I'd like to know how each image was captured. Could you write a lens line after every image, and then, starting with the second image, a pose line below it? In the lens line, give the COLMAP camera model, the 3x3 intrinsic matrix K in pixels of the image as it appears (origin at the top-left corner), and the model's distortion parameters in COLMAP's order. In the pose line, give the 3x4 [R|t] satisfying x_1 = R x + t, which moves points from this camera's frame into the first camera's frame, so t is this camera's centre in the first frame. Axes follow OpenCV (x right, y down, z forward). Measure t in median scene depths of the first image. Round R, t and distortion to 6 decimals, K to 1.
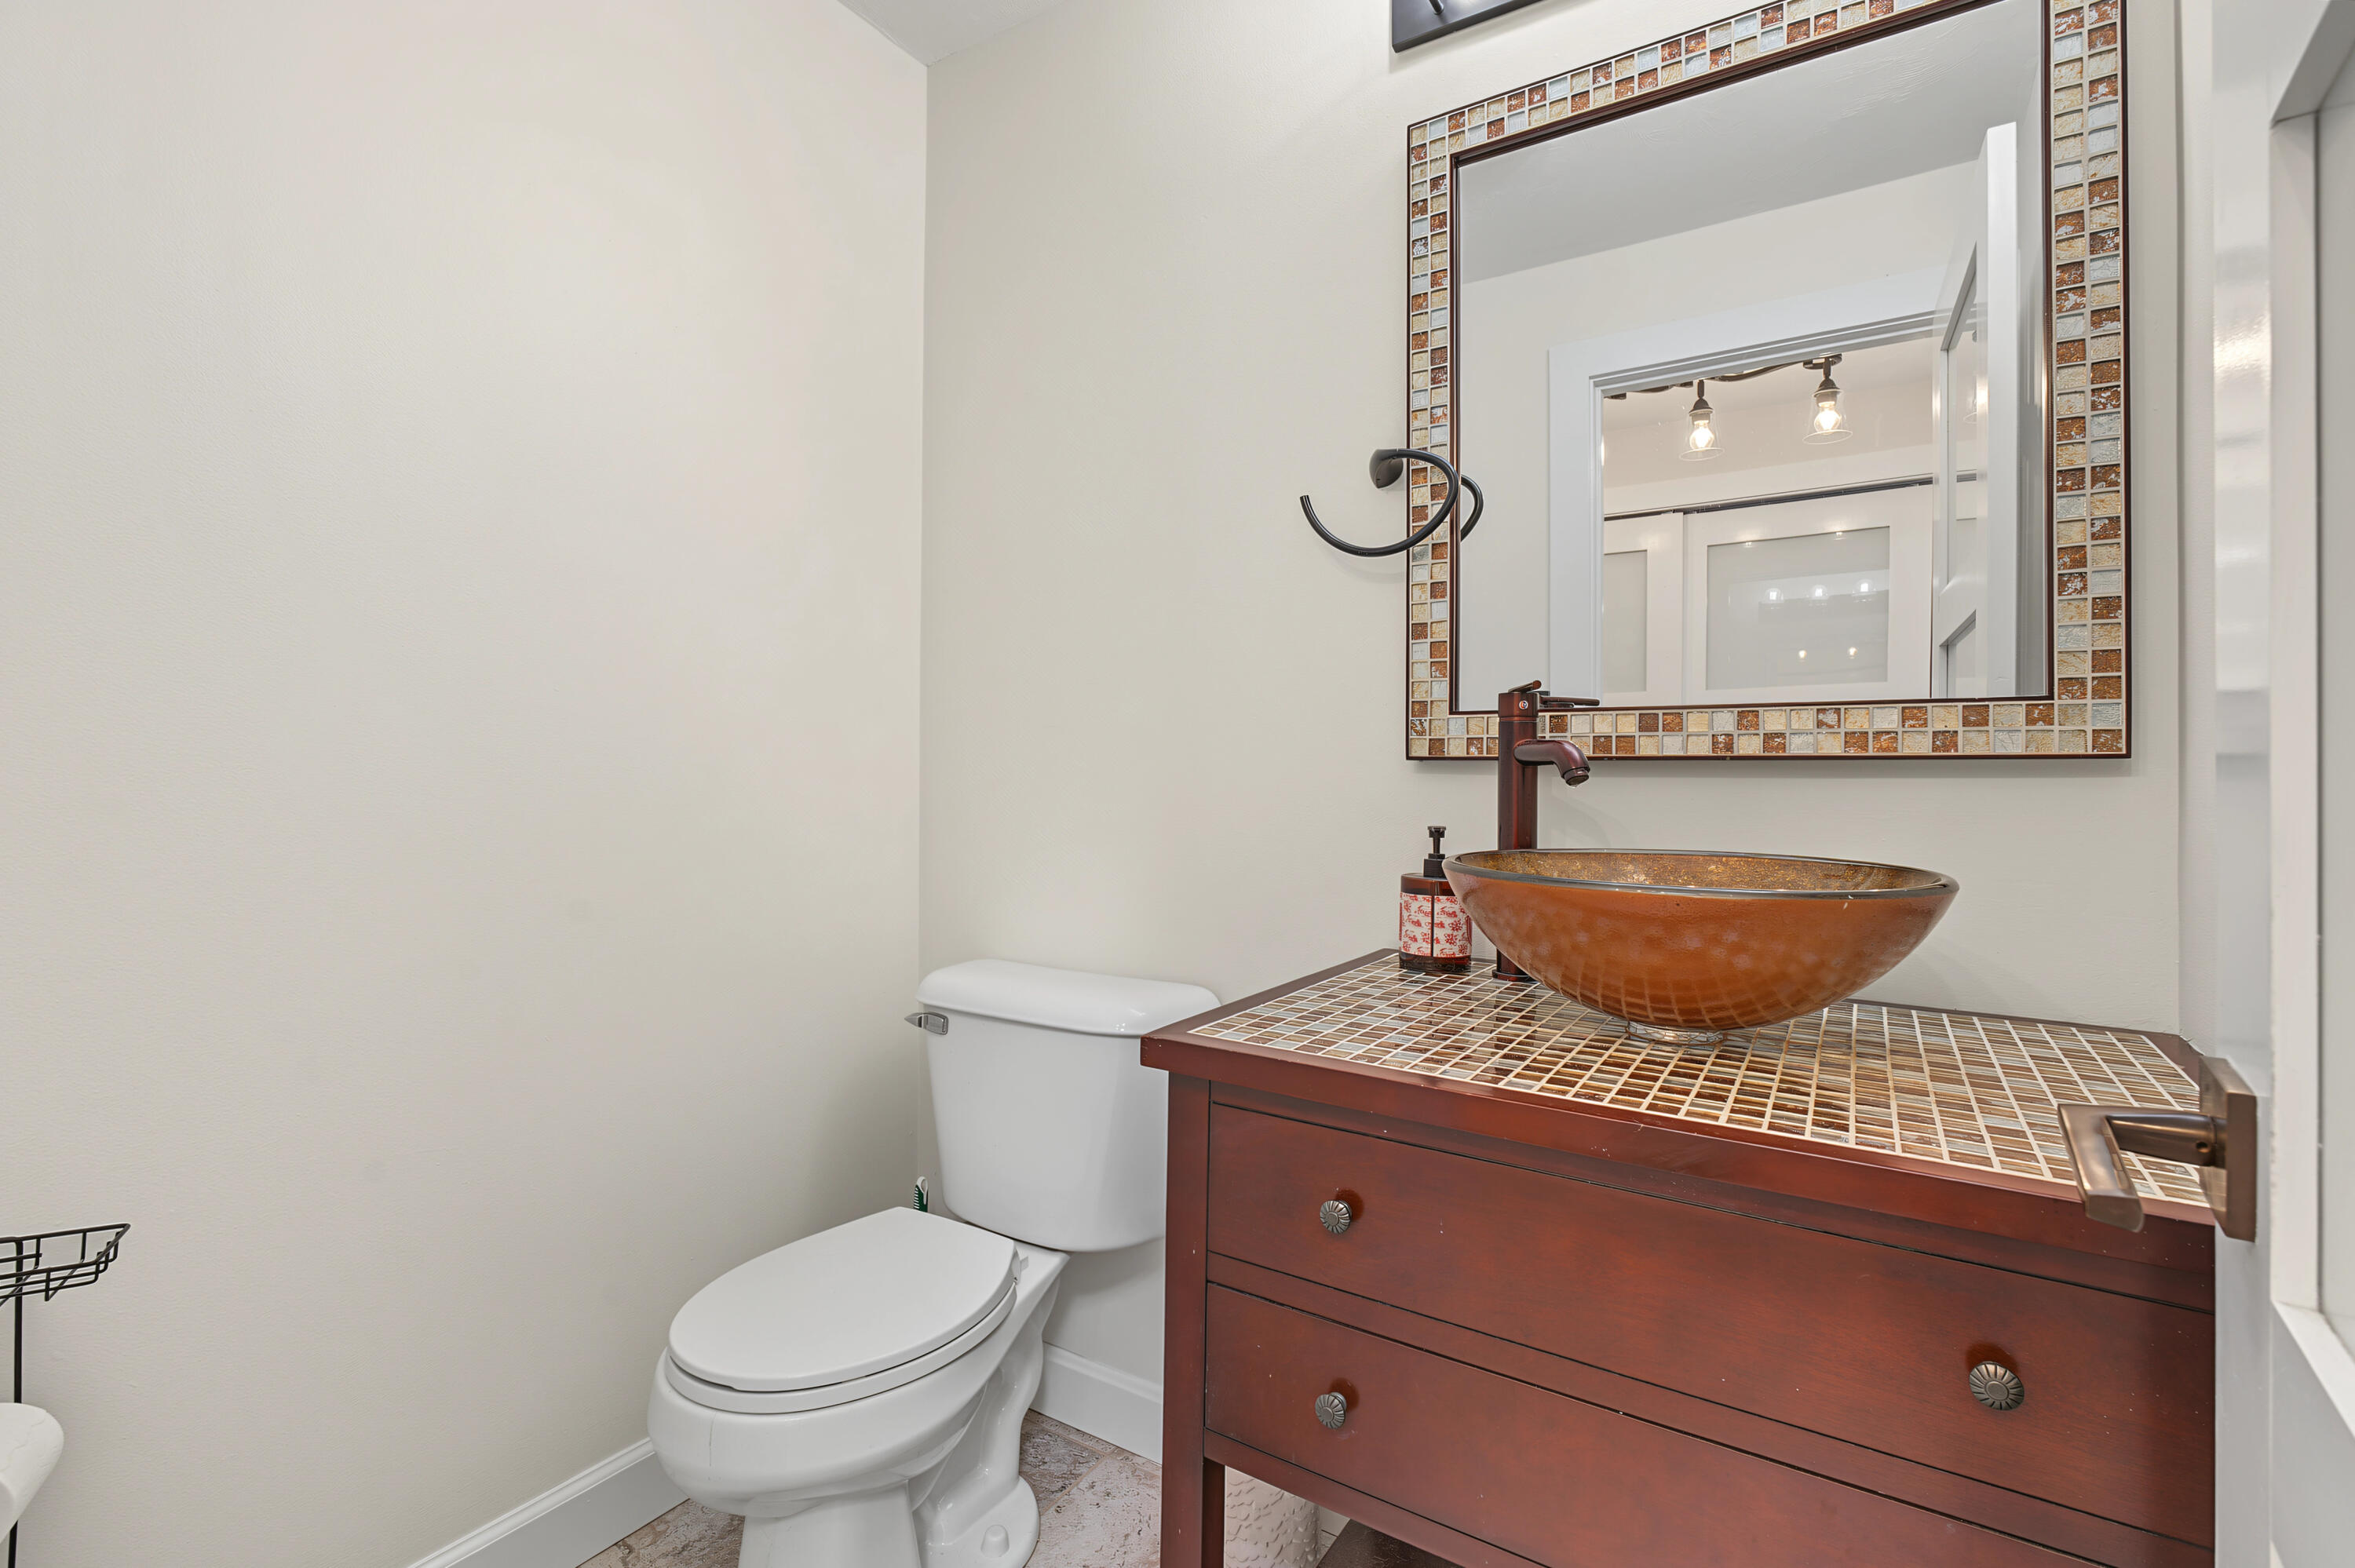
lens RADIAL K [[1055.7, 0, 1177.6], [0, 1055.7, 774.0], [0, 0, 1]] dist [-0.017872, 0.003162]
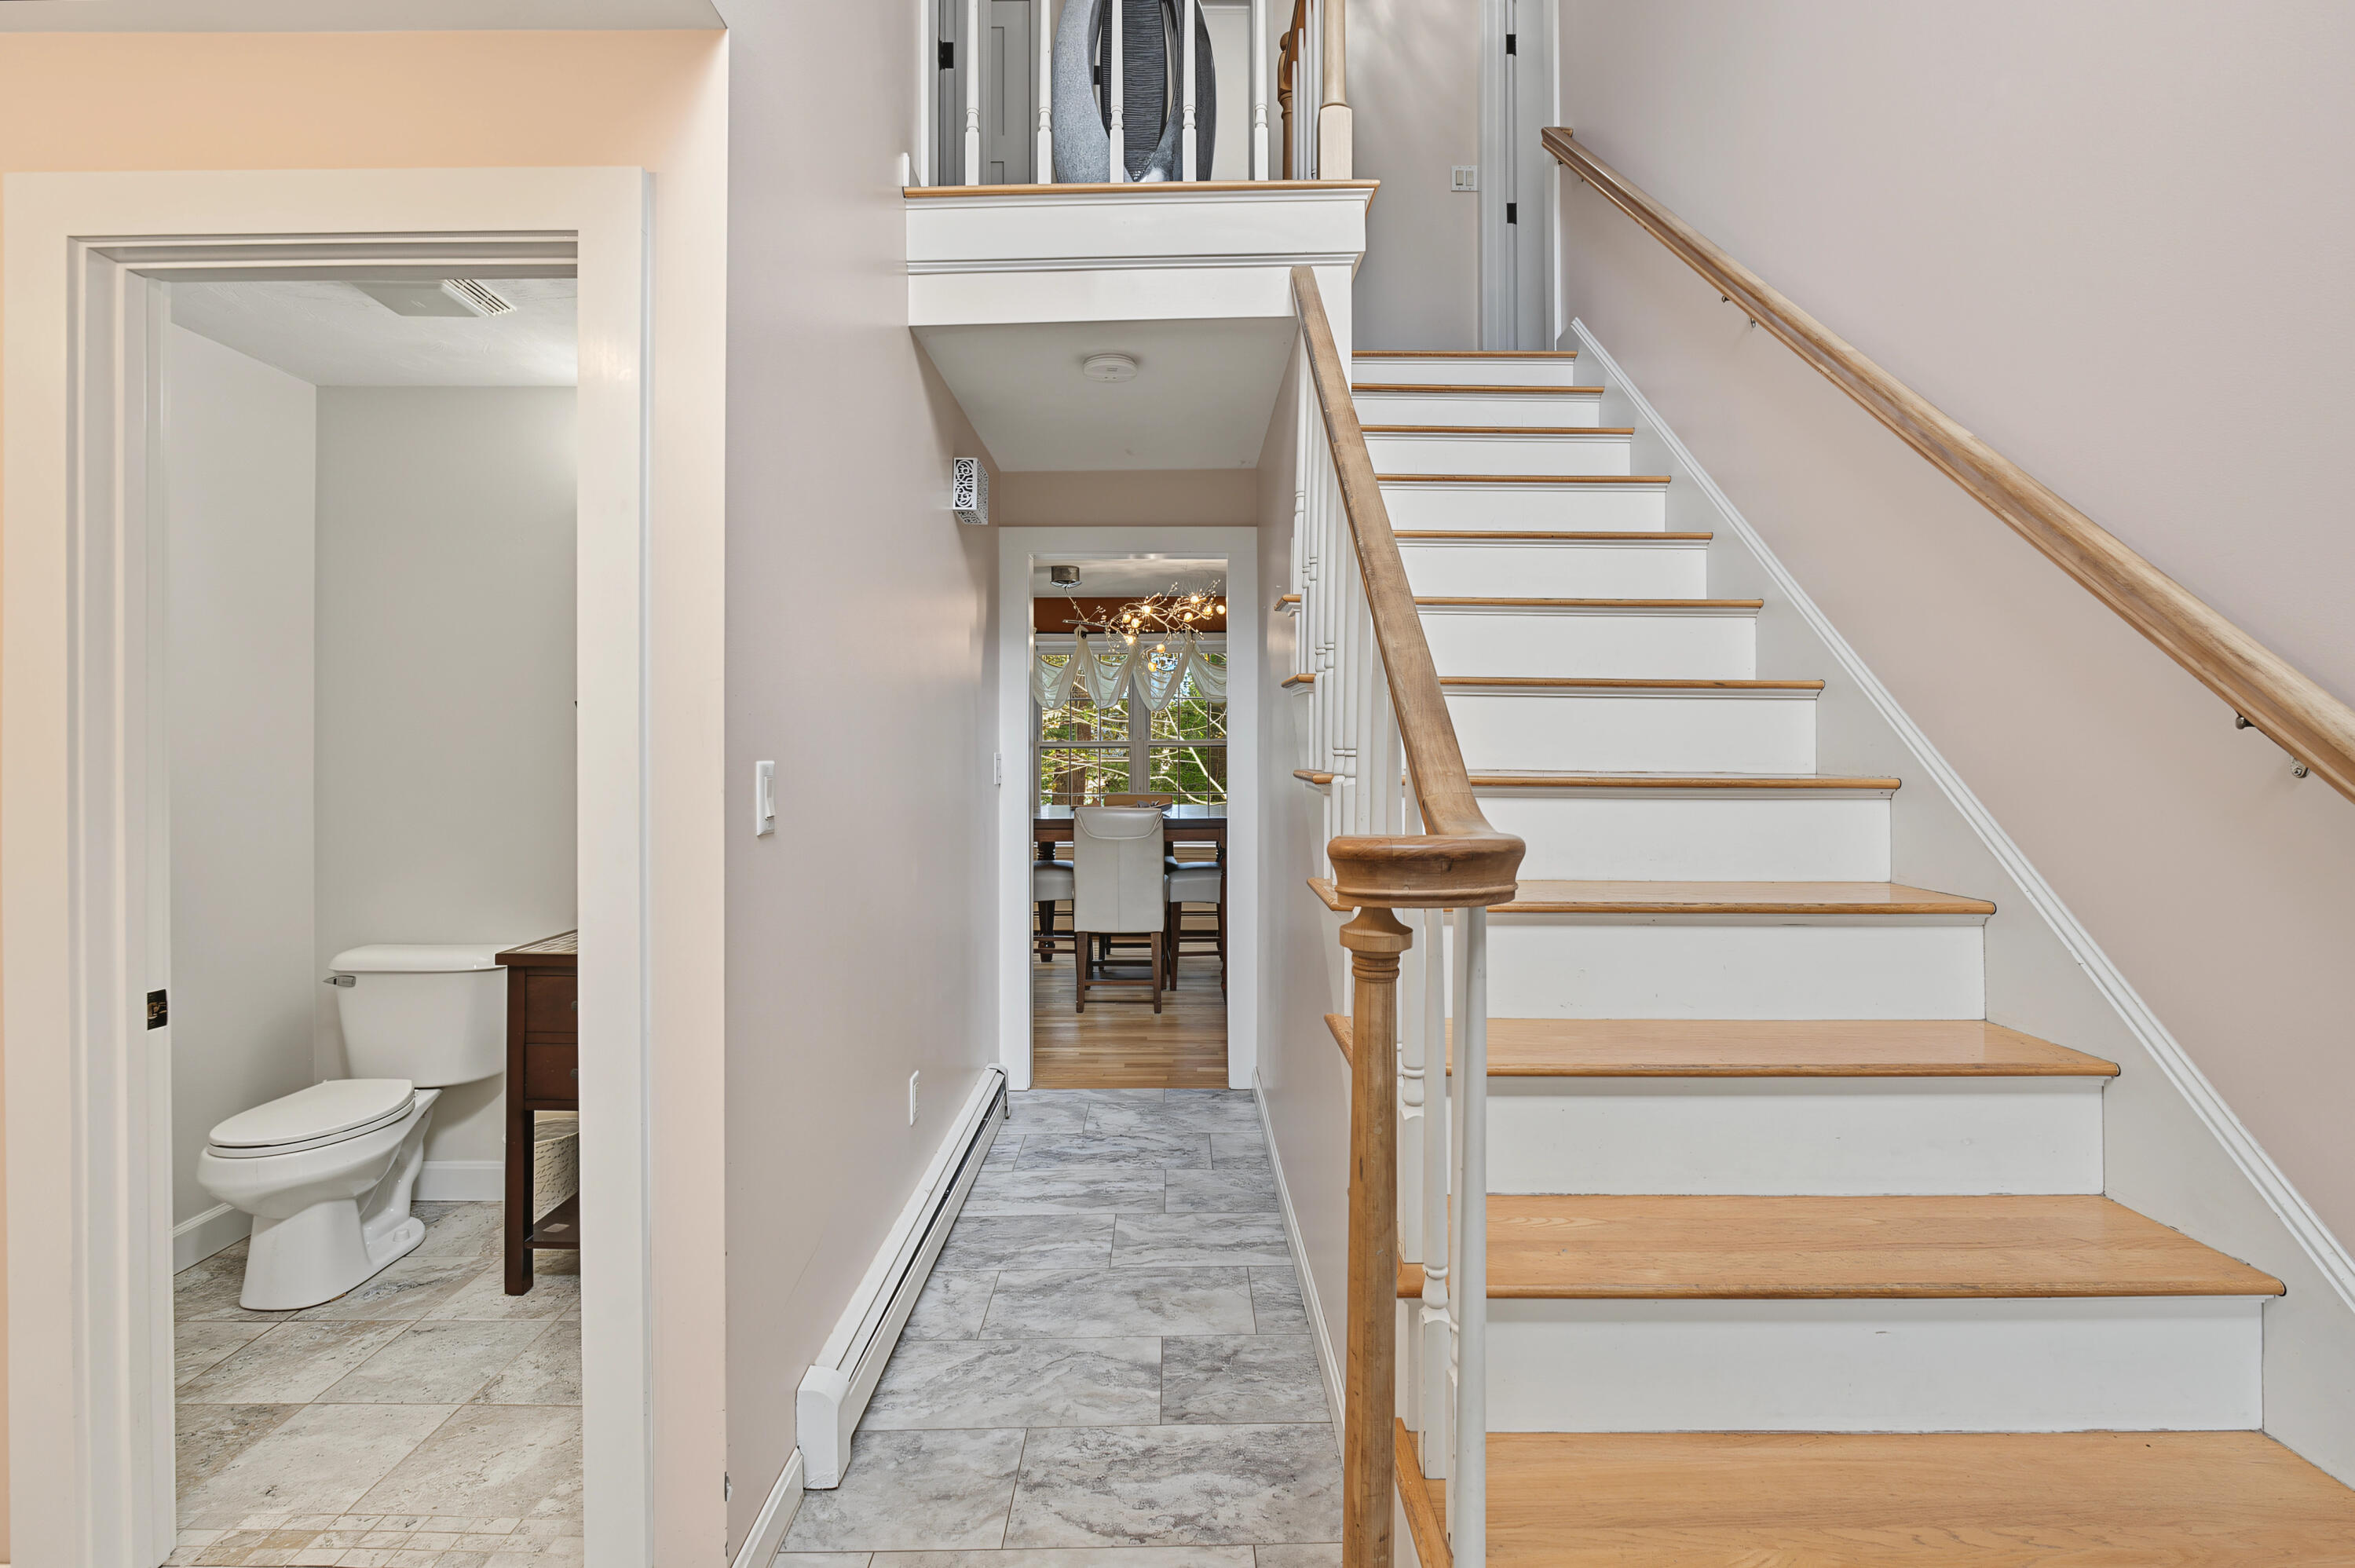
lens RADIAL K [[1055.7, 0, 1162.5], [0, 1055.7, 754.3], [0, 0, 1]] dist [-0.017872, 0.003162]
pose [[0.839592, 0.000021, 0.543218, -0.037444], [0.001298, 0.999997, -0.002046, -0.149386], [-0.543216, 0.002423, 0.839589, -1.320120]]
